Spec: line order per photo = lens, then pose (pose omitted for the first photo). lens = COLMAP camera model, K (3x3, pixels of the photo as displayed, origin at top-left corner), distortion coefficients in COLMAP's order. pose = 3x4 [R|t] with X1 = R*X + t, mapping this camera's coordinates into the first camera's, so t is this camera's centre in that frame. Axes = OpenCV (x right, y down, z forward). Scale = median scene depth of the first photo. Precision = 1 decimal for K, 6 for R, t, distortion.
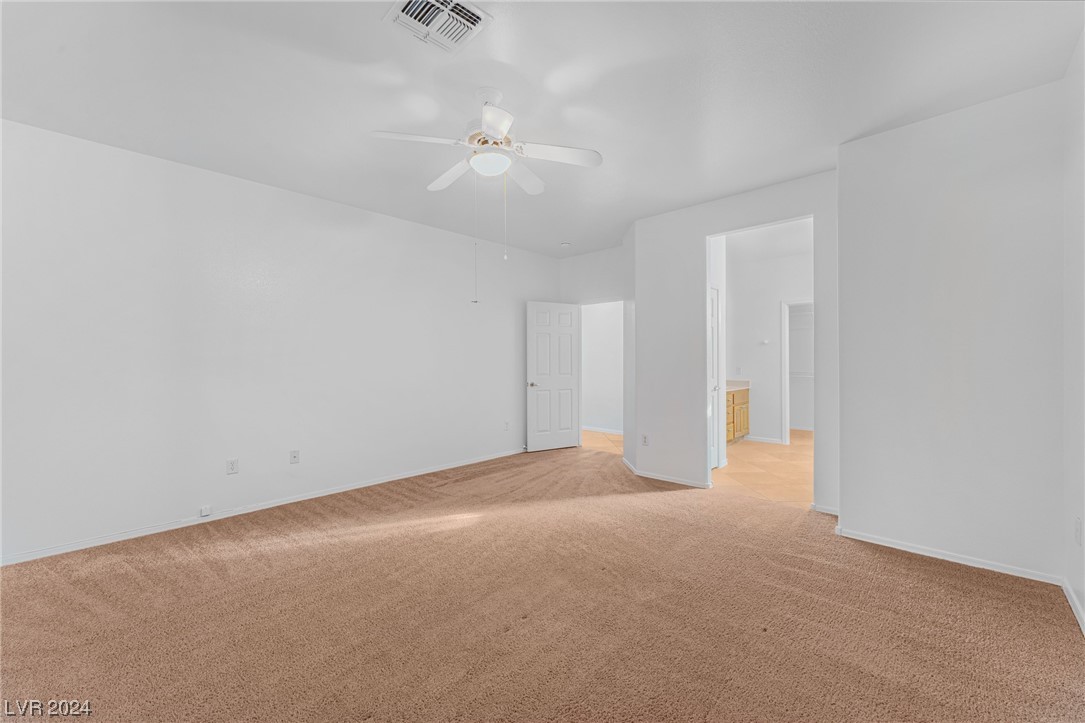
lens RADIAL K [[442.8, 0, 543.8], [0, 442.8, 366.2], [0, 0, 1]] dist [0.000738, 0.000033]
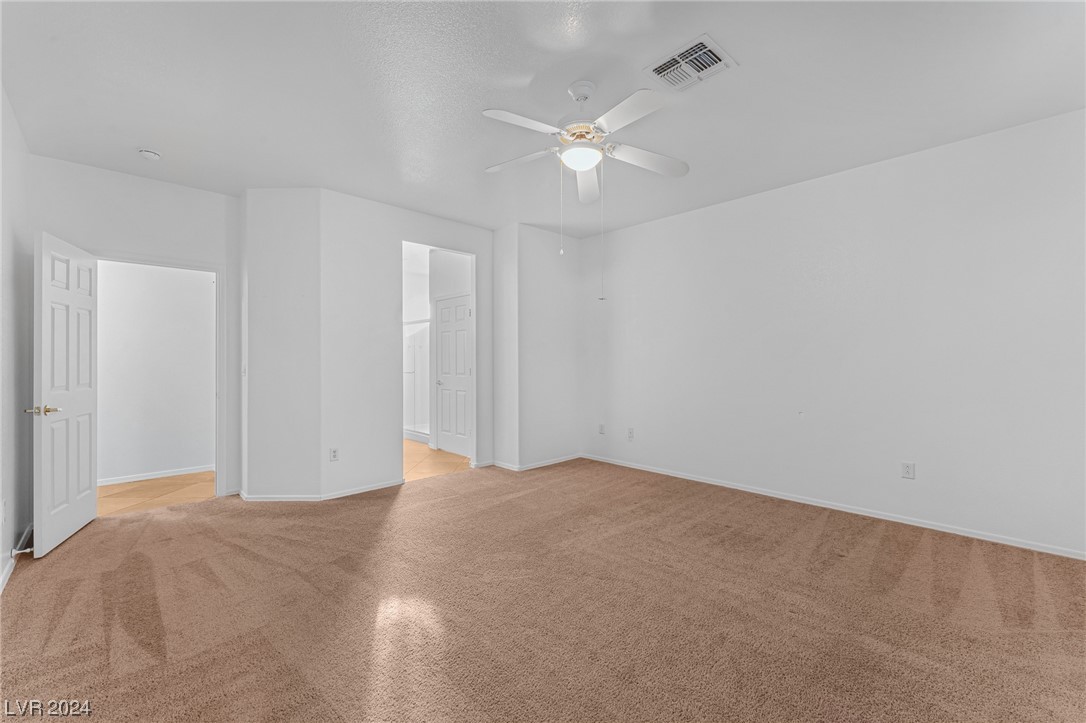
lens RADIAL K [[443.2, 0, 544.3], [0, 443.2, 366.2], [0, 0, 1]] dist [0.000738, 0.000033]
pose [[0.034896, -0.008742, 0.999353, -0.667898], [0.014198, 0.999865, 0.008251, -0.002536], [-0.999290, 0.013901, 0.035015, 0.634454]]
